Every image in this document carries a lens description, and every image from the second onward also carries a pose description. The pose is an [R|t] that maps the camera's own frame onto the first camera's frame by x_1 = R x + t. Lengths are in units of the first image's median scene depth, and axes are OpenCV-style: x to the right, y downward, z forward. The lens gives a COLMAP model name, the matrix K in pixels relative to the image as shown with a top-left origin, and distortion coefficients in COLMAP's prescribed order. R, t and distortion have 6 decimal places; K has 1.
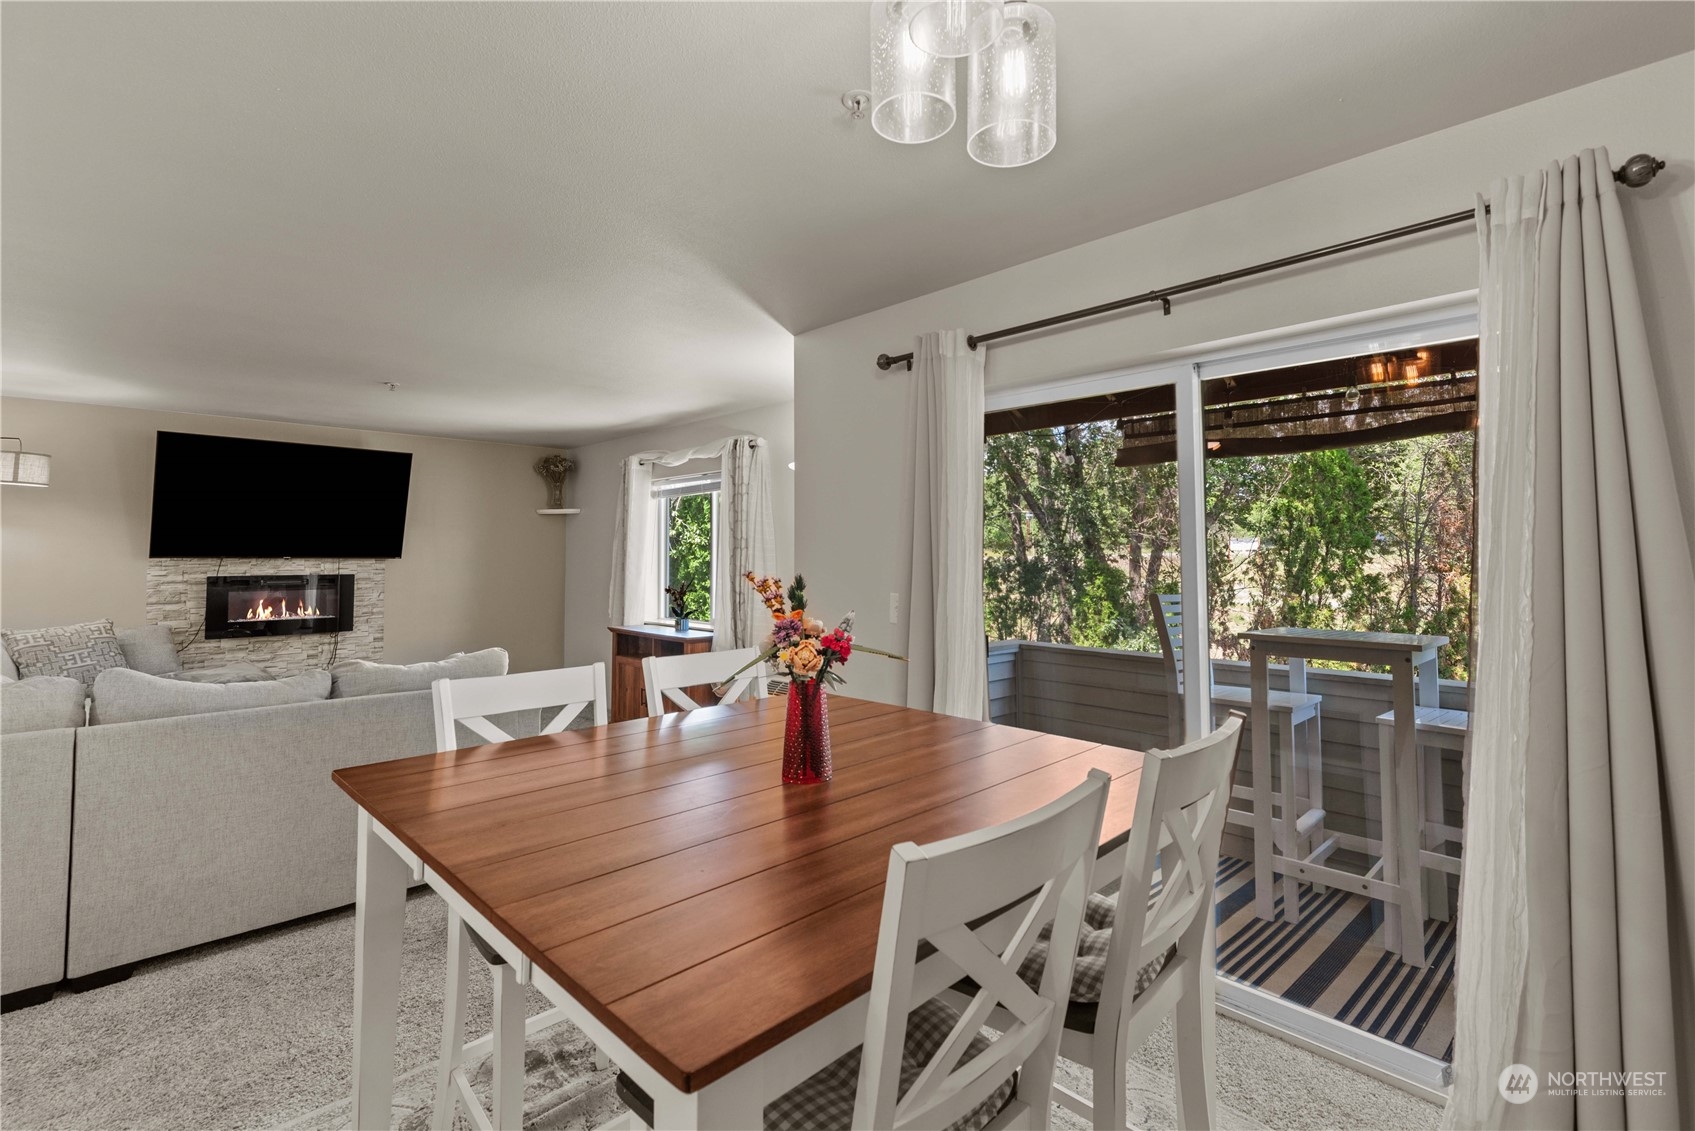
lens RADIAL K [[770.0, 0, 854.3], [0, 770.0, 521.4], [0, 0, 1]] dist [0.003085, -0.000080]
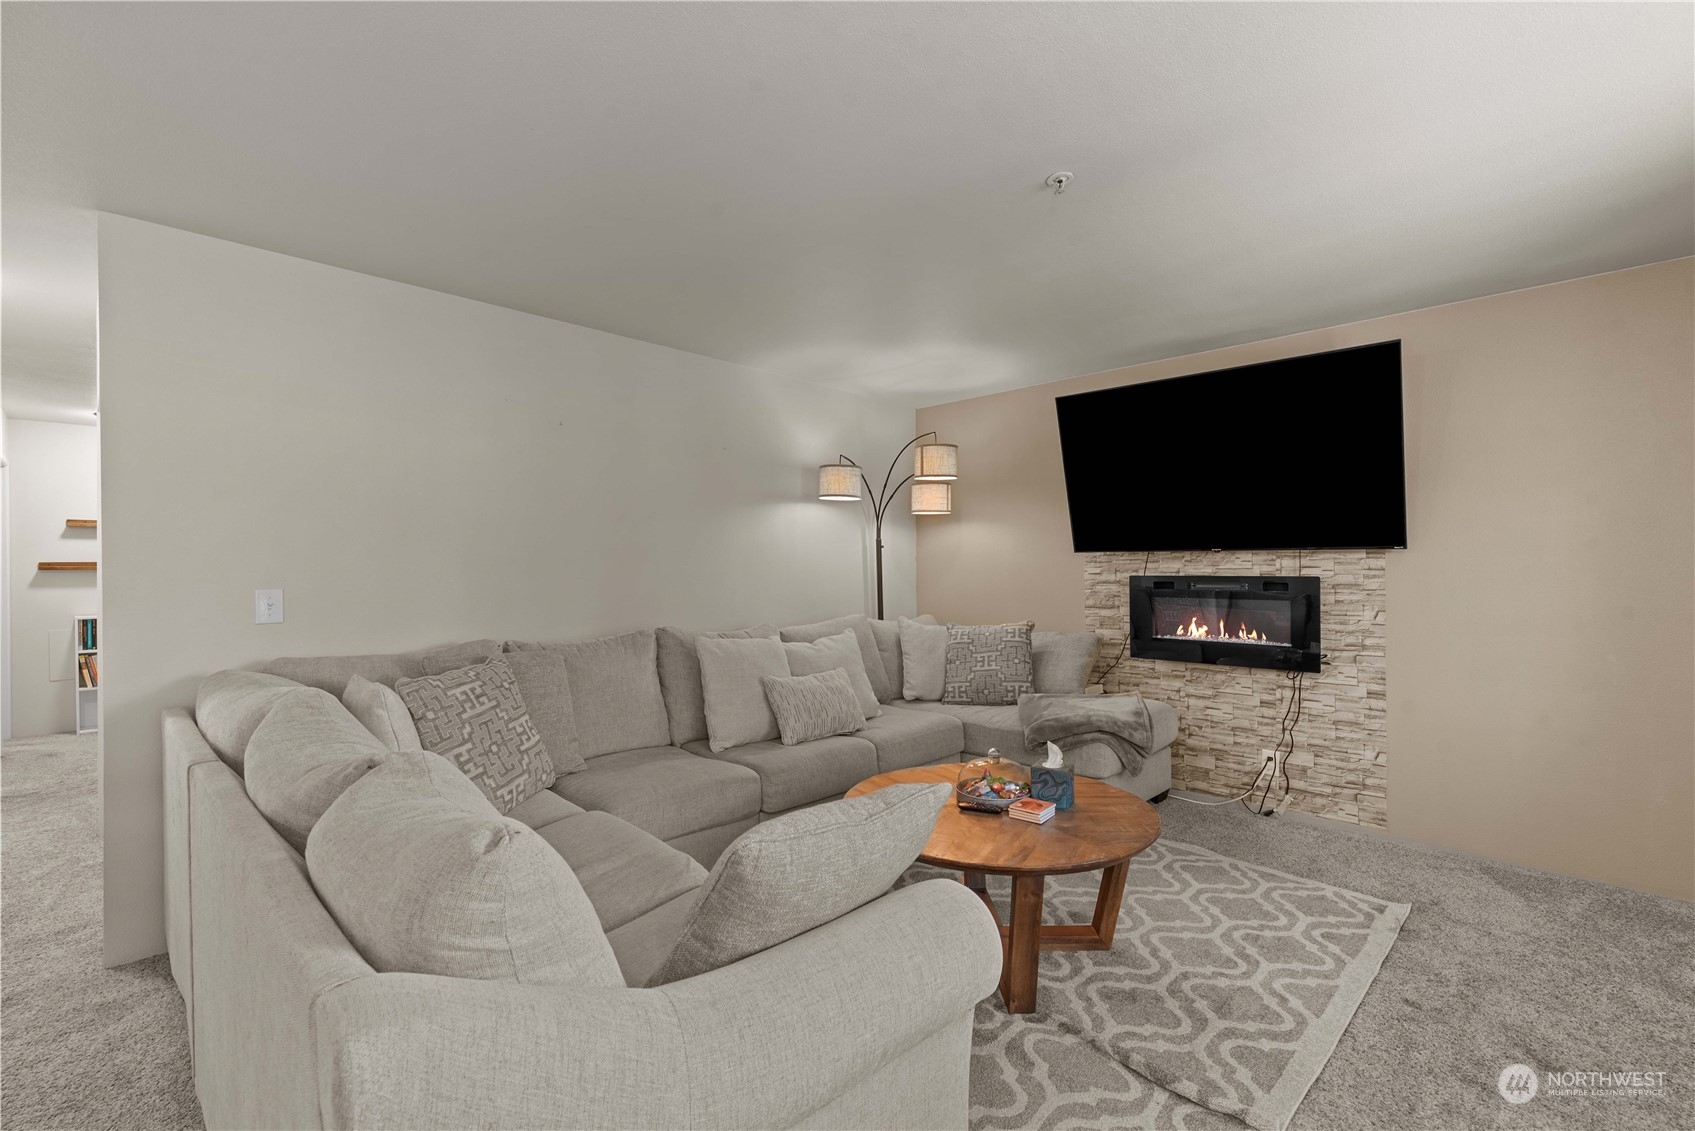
lens RADIAL K [[733.4, 0, 851.8], [0, 733.4, 567.5], [0, 0, 1]] dist [0.002031, -0.000269]
pose [[0.038618, 0.002780, -0.999250, -0.115879], [0.049316, 0.998772, 0.004685, 0.044997], [0.998036, -0.049460, 0.038433, 0.676972]]
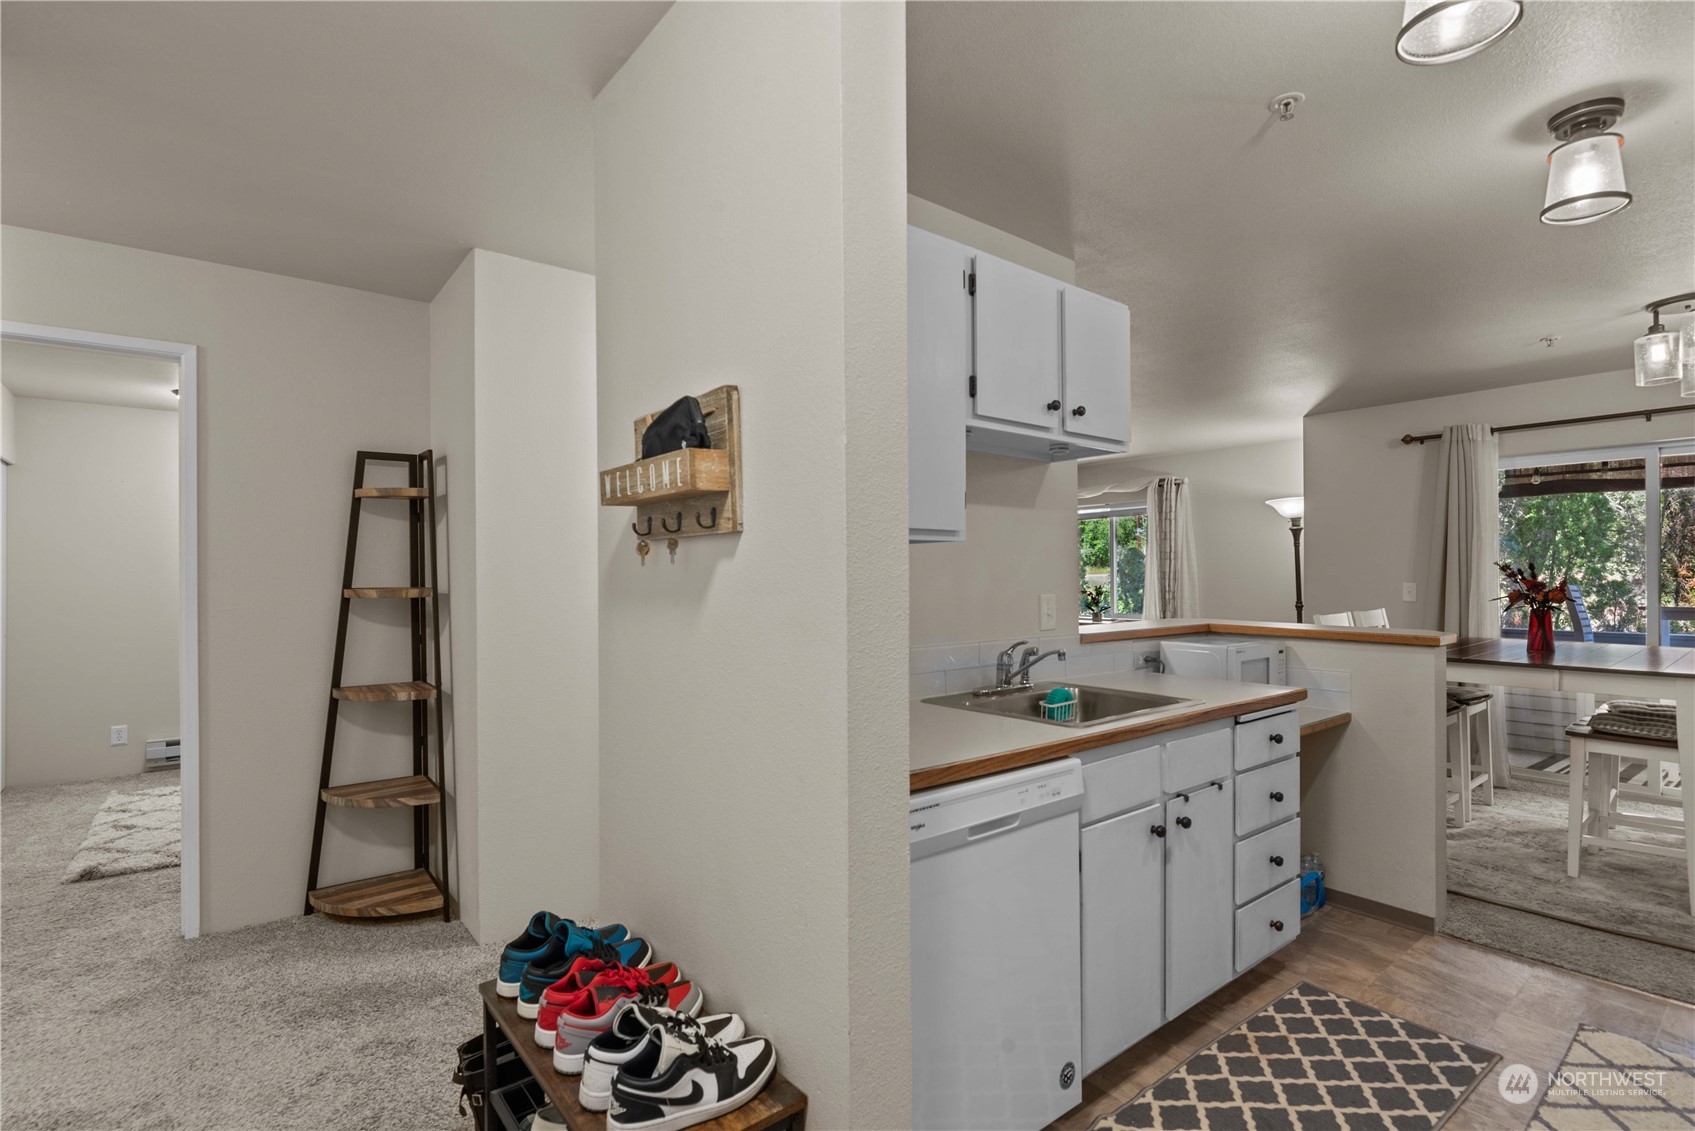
lens RADIAL K [[799.2, 0, 856.0], [0, 799.2, 572.8], [0, 0, 1]] dist [-0.001339, 0.000289]
pose [[0.996413, -0.005217, -0.084467, -0.527243], [0.008775, 0.999087, 0.041808, -0.004212], [0.084172, -0.042399, 0.995549, -0.418823]]
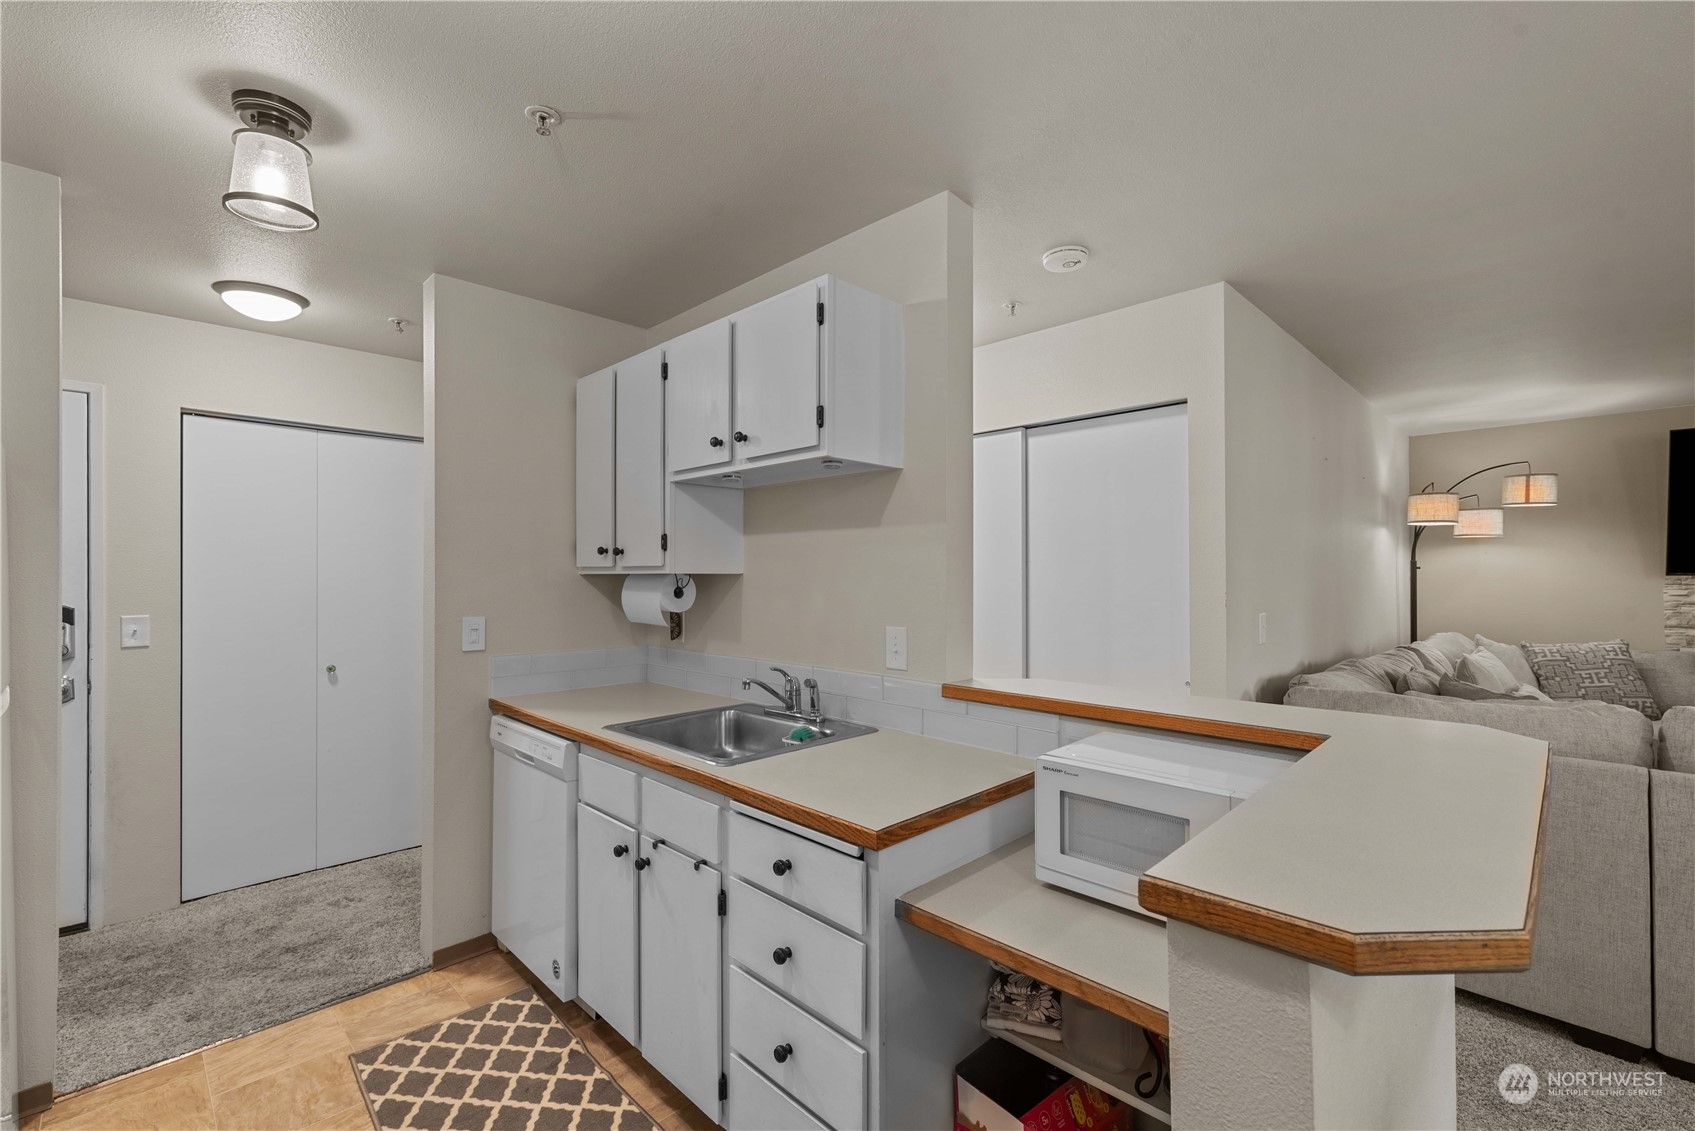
lens RADIAL K [[728.8, 0, 852.1], [0, 728.8, 569.3], [0, 0, 1]] dist [-0.000078, 0.000274]
pose [[0.023216, -0.007736, -0.999701, -0.087451], [0.046347, 0.998903, -0.006653, 0.002556], [0.998656, -0.046179, 0.023549, 0.039338]]
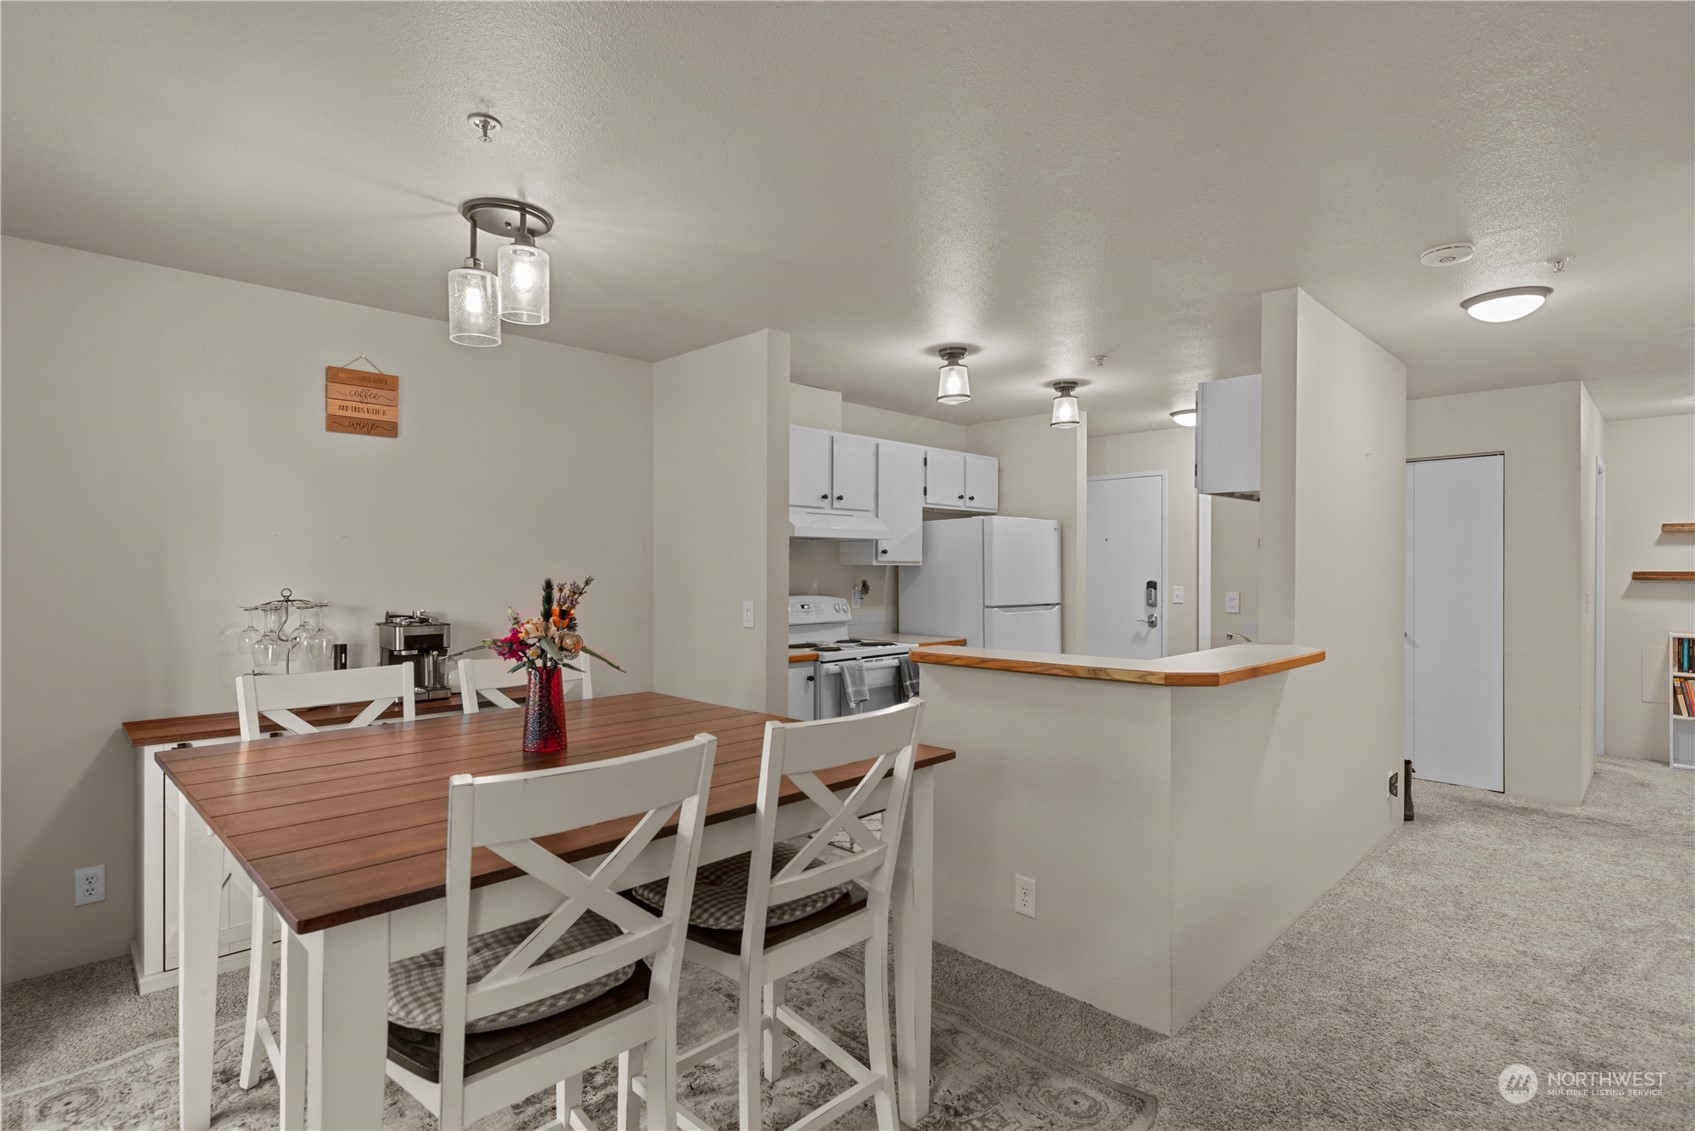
lens RADIAL K [[824.6, 0, 847.5], [0, 824.6, 565.5], [0, 0, 1]] dist [0.000402, -0.000157]
pose [[-0.999880, -0.004460, -0.014821, -0.145876], [-0.003806, 0.999029, -0.043897, 0.029618], [0.015002, -0.043836, -0.998926, 0.642751]]
